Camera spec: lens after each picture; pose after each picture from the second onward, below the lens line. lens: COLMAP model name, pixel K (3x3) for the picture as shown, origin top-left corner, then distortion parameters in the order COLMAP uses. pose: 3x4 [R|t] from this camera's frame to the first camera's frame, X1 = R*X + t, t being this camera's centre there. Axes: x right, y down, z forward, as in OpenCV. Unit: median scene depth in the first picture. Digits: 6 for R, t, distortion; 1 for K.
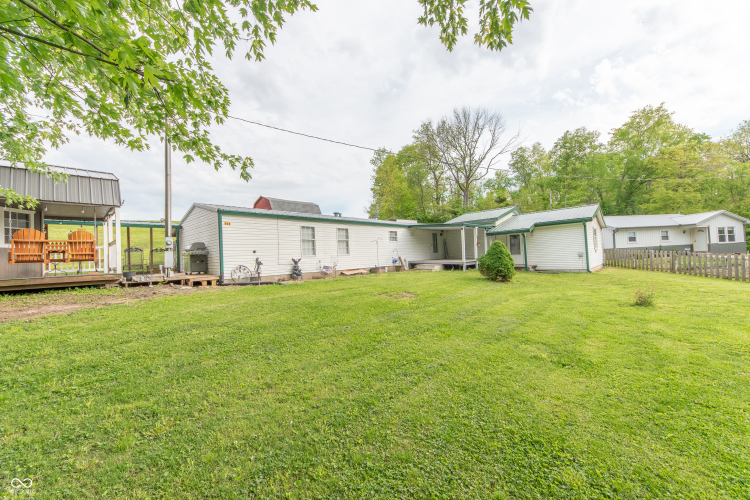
lens RADIAL K [[295.4, 0, 362.4], [0, 295.4, 246.5], [0, 0, 1]] dist [0.002883, 0.000579]
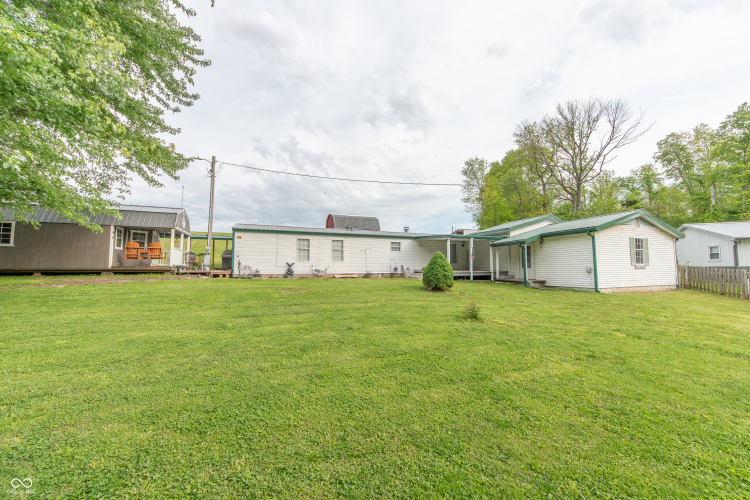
lens RADIAL K [[287.7, 0, 372.9], [0, 287.7, 245.6], [0, 0, 1]] dist [0.003081, -0.000357]
pose [[0.903988, 0.008146, -0.427480, 0.493827], [-0.023139, 0.999285, -0.029888, -0.004517], [0.426931, 0.036910, 0.903531, -0.019981]]
